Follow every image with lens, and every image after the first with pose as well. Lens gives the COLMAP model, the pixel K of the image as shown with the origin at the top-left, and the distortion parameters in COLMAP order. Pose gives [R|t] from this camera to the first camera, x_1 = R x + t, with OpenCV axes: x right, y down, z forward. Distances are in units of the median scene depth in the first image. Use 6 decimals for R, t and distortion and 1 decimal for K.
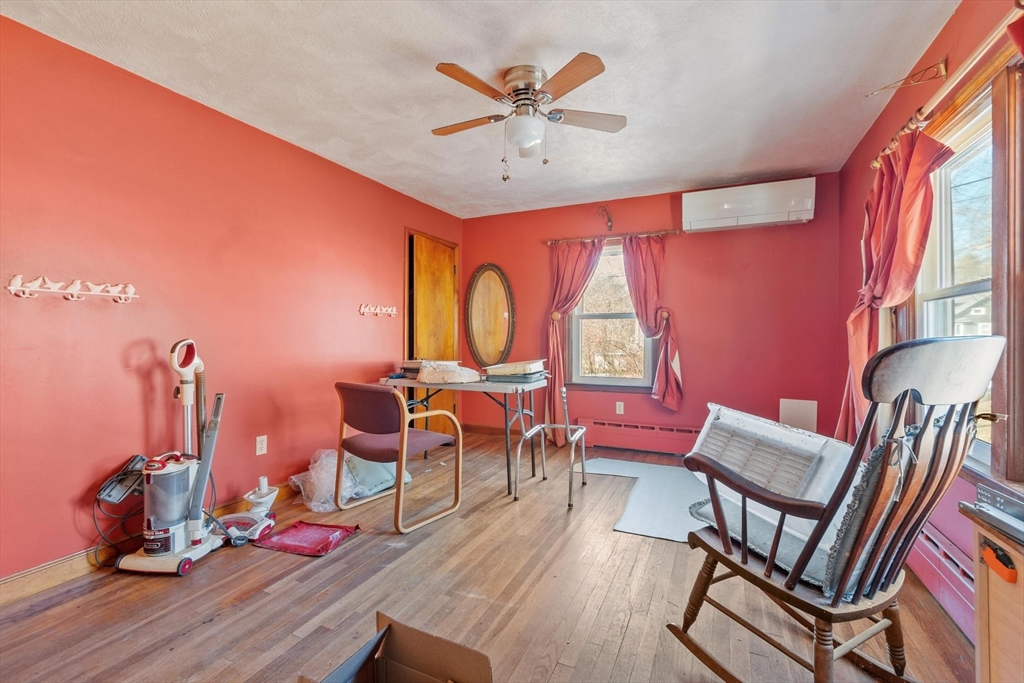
lens RADIAL K [[438.0, 0, 506.6], [0, 438.0, 338.1], [0, 0, 1]] dist [-0.000230, -0.000280]
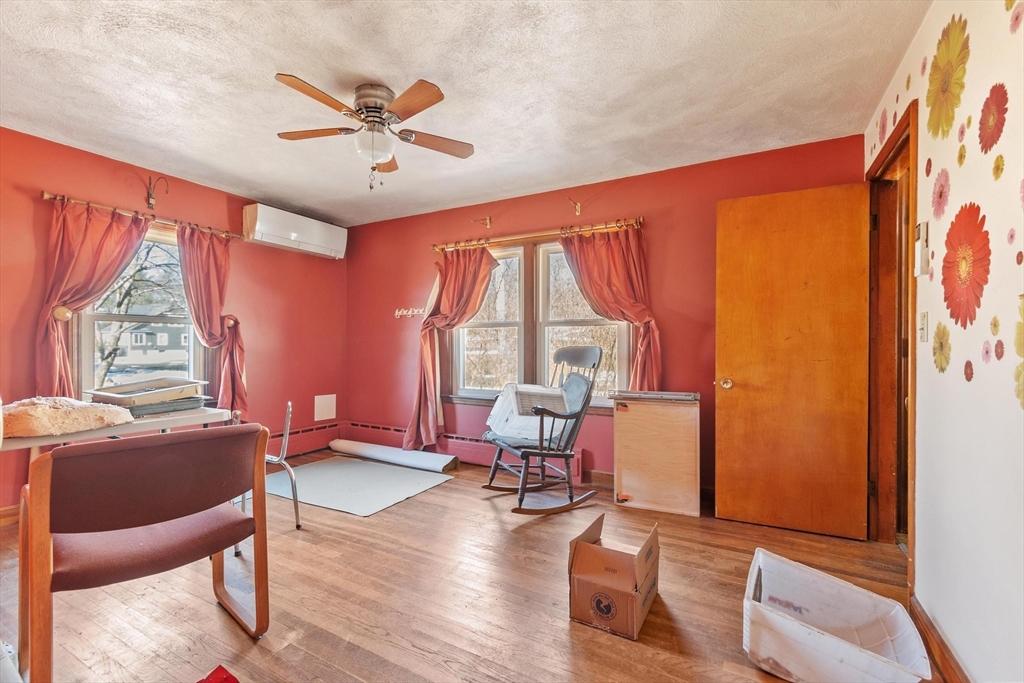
lens RADIAL K [[438.0, 0, 507.4], [0, 438.0, 344.1], [0, 0, 1]] dist [-0.000230, -0.000280]
pose [[0.082467, 0.003690, 0.996587, -0.557641], [0.003763, 0.999985, -0.004013, -0.001038], [-0.996587, 0.004081, 0.082452, 0.353356]]
